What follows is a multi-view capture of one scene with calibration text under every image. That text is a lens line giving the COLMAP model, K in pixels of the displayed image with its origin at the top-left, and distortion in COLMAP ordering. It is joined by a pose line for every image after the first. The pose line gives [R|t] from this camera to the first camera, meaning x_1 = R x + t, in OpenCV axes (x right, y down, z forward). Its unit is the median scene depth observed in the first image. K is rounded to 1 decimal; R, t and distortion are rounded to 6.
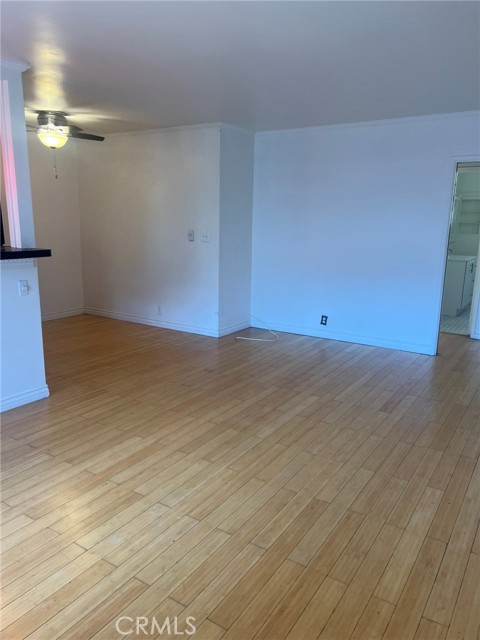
lens RADIAL K [[484.1, 0, 238.9], [0, 484.1, 322.7], [0, 0, 1]] dist [0.109330, -0.116912]
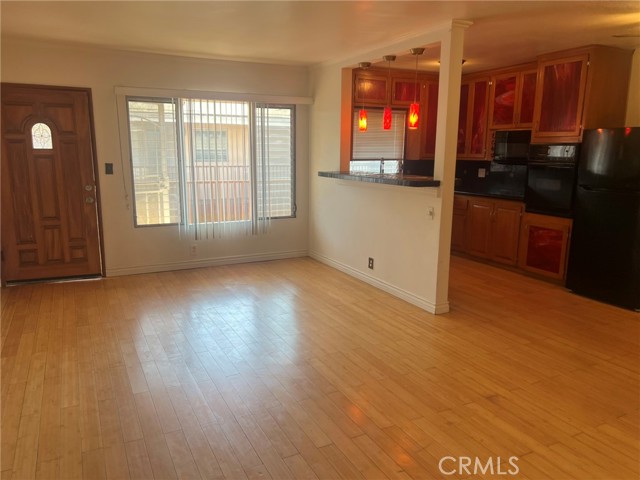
lens RADIAL K [[484.1, 0, 320.0], [0, 484.1, 240.0], [0, 0, 1]] dist [0.109330, -0.116912]
pose [[-0.490523, 0.153519, -0.857799, 0.660670], [-0.196237, 0.939617, 0.280377, -0.265880], [0.849045, 0.305864, -0.430778, 1.201088]]
